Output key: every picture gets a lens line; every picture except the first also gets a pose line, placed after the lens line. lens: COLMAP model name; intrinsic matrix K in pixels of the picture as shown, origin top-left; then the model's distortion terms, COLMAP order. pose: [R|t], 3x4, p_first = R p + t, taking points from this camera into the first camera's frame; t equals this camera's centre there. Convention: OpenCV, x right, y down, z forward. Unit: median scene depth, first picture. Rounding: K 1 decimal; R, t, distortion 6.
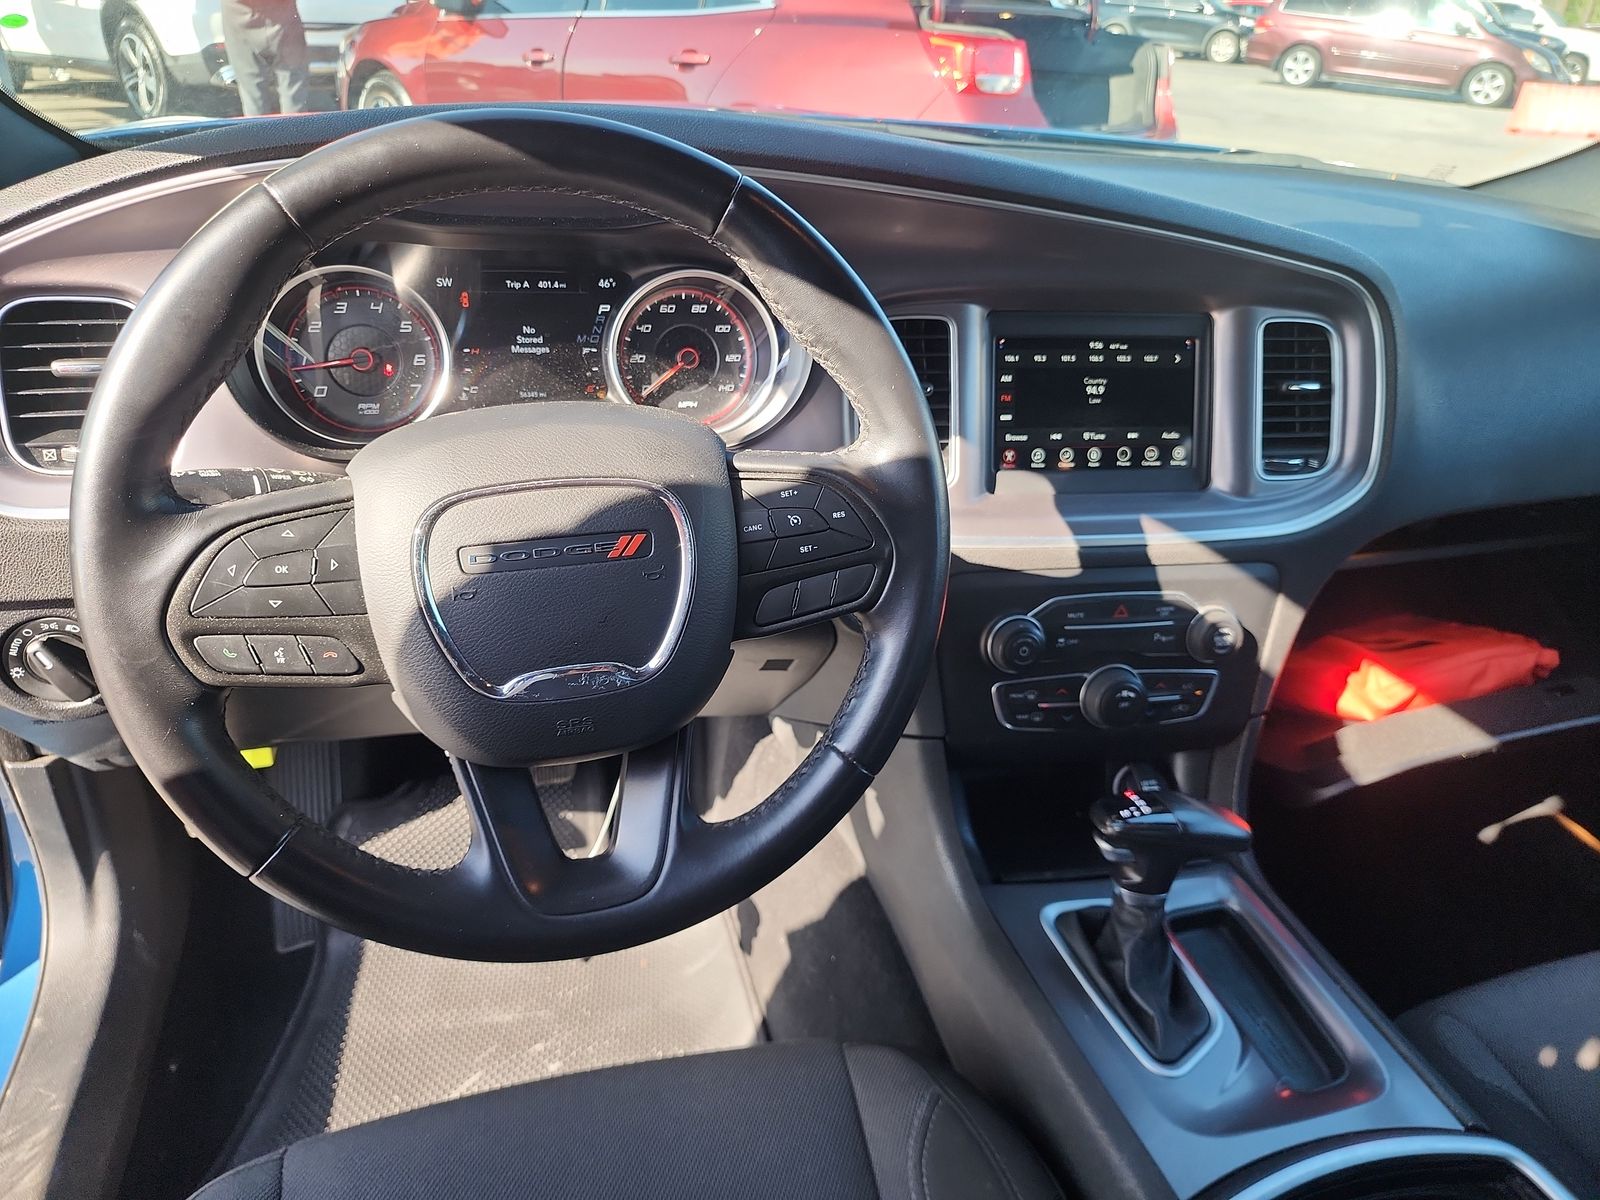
lens RADIAL K [[1058.0, 0, 804.8], [0, 1058.0, 595.8], [0, 0, 1]] dist [0.053041, -0.055498]
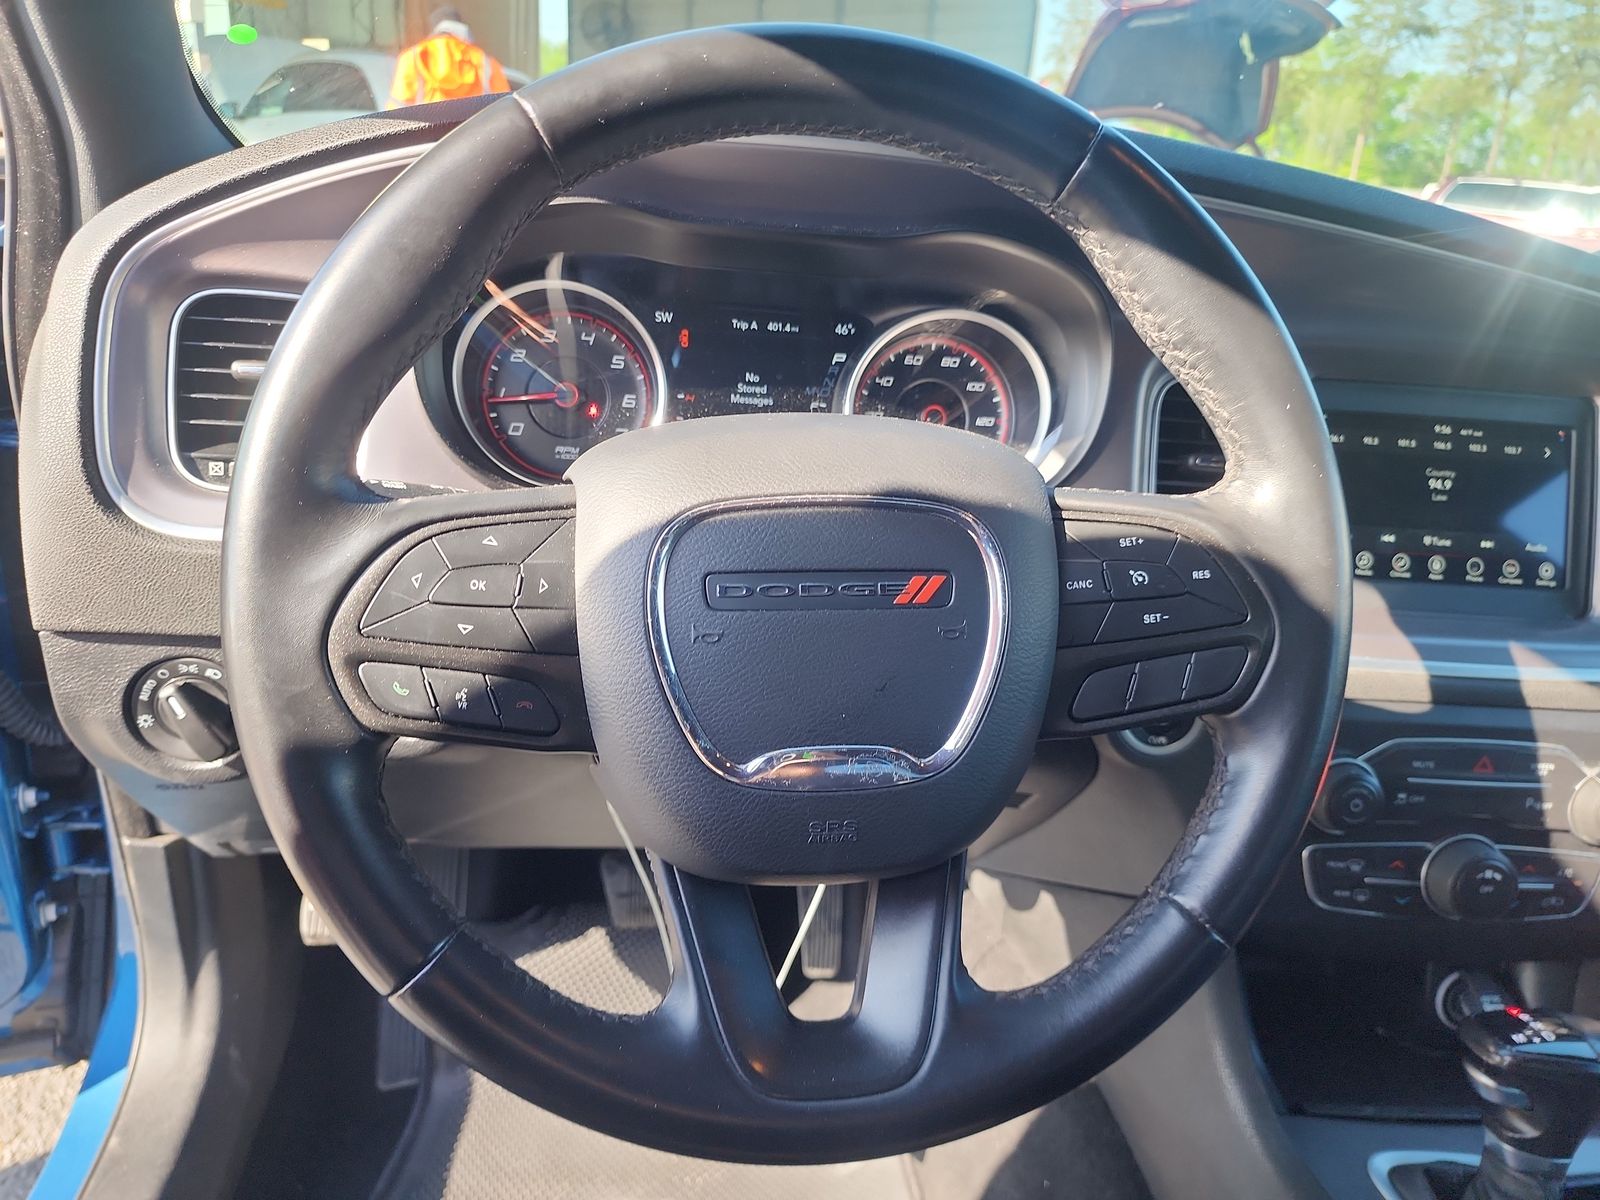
lens RADIAL K [[1080.1, 0, 794.9], [0, 1080.1, 633.2], [0, 0, 1]] dist [0.053236, -0.064500]
pose [[0.990407, 0.066970, -0.120869, -0.104945], [-0.080069, 0.991031, -0.106985, 0.045450], [0.112620, 0.115636, 0.986887, 0.164059]]
